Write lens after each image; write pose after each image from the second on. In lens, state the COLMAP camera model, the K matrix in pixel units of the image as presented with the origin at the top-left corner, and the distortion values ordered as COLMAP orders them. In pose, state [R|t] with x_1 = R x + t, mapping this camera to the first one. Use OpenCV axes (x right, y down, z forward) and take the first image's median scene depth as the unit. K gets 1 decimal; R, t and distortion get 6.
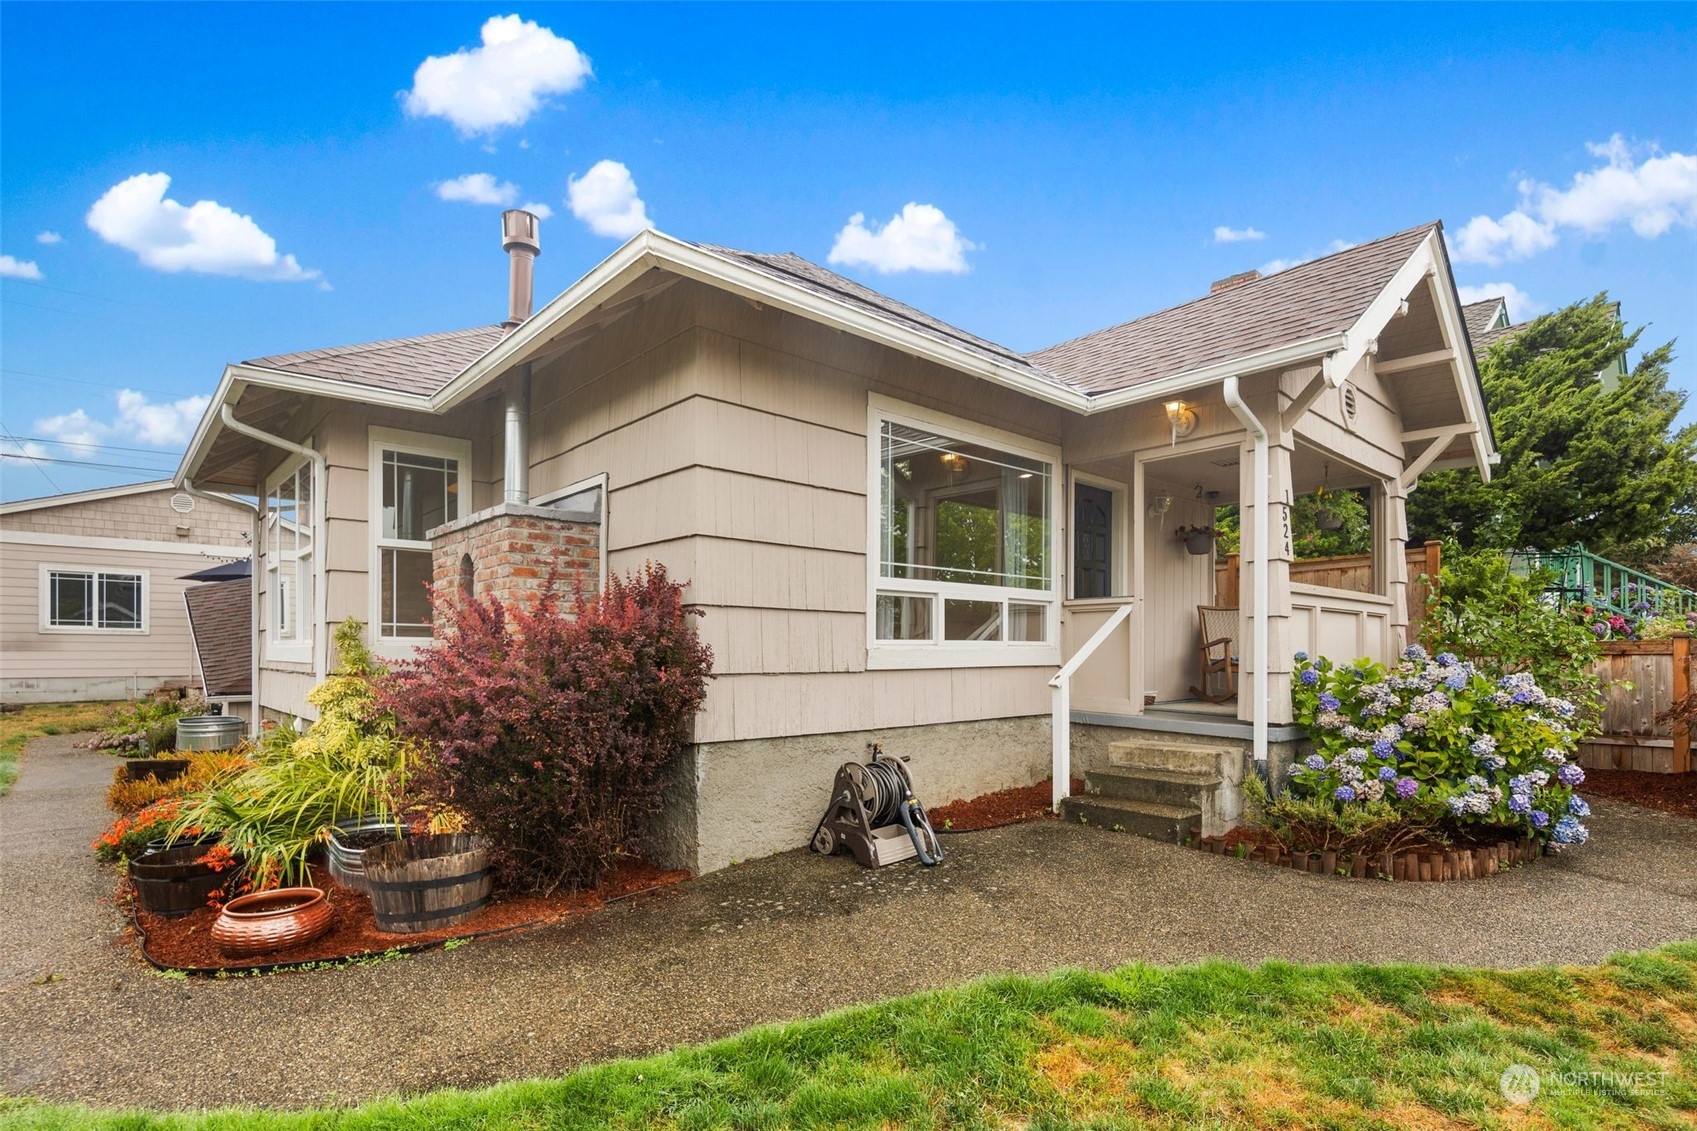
lens RADIAL K [[810.5, 0, 837.8], [0, 810.5, 627.1], [0, 0, 1]] dist [0.001821, -0.002125]
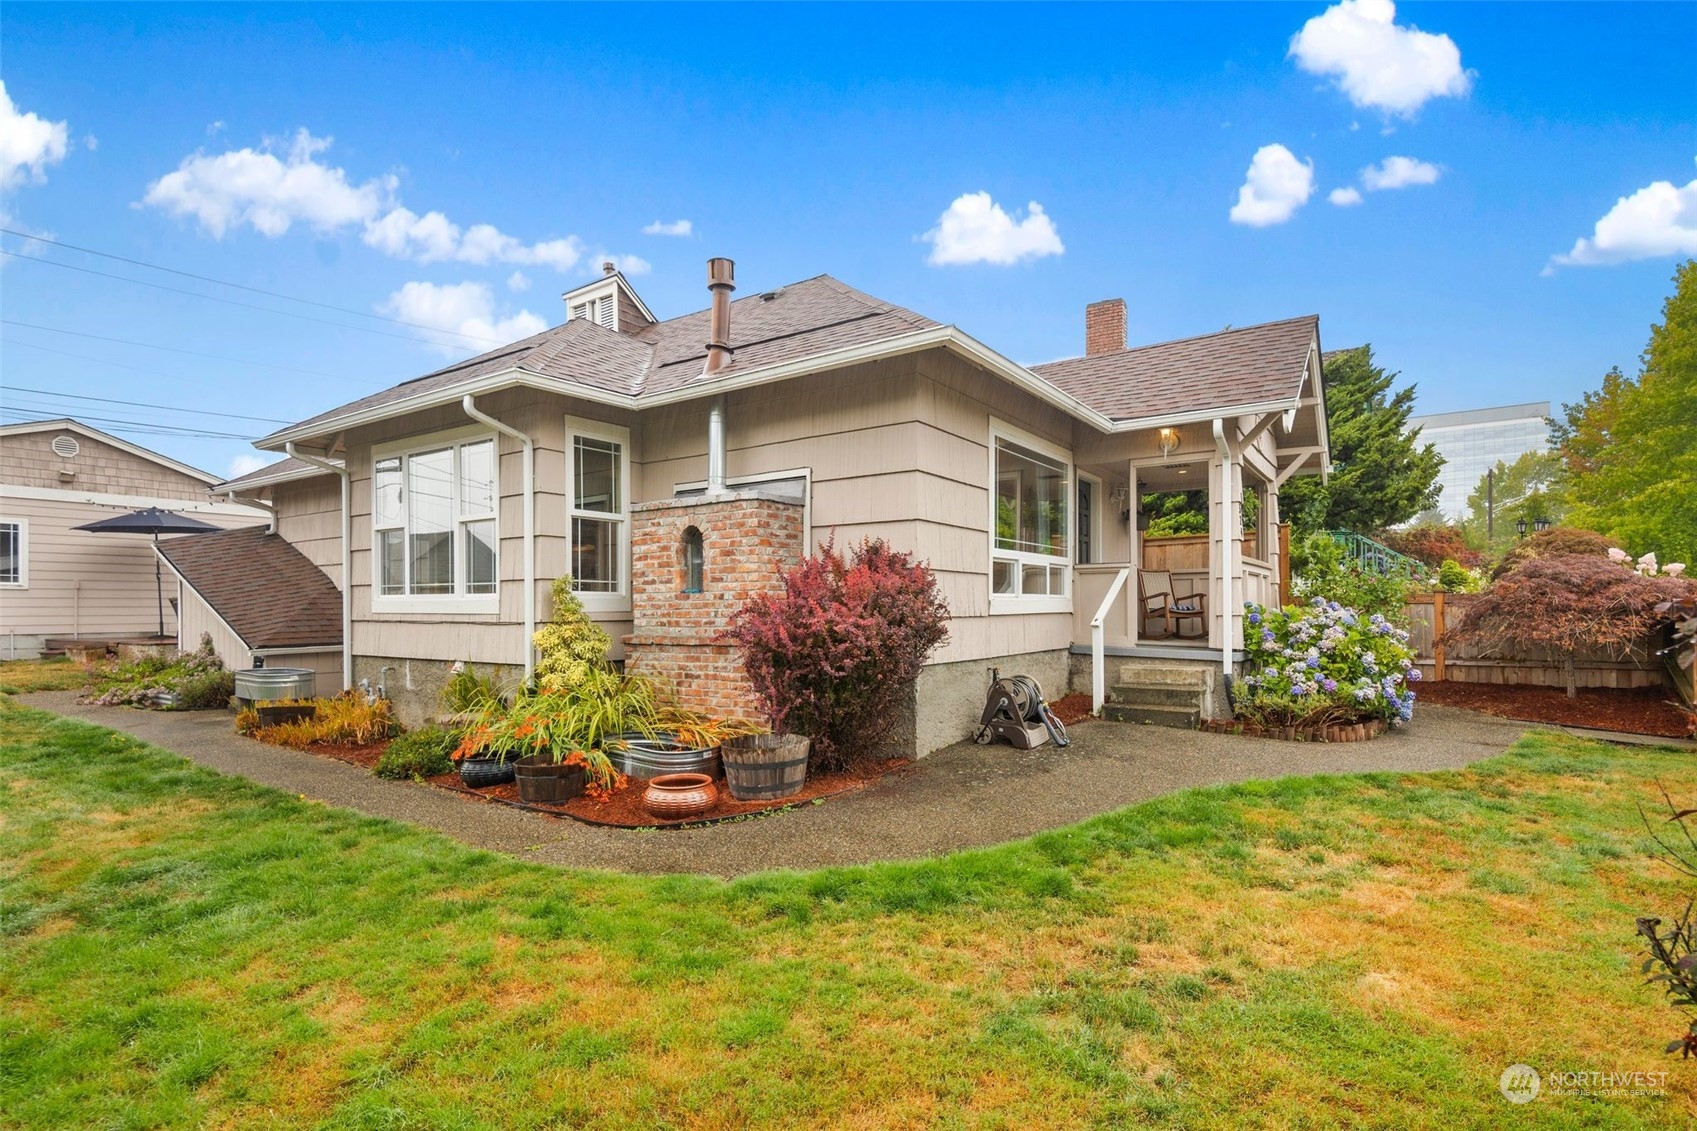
lens RADIAL K [[810.5, 0, 824.8], [0, 810.5, 580.7], [0, 0, 1]] dist [0.001821, -0.002125]
pose [[0.974411, 0.003609, 0.224743, -0.536544], [-0.003035, 0.999991, -0.002900, -0.001346], [-0.224752, 0.002144, 0.974414, -0.286259]]
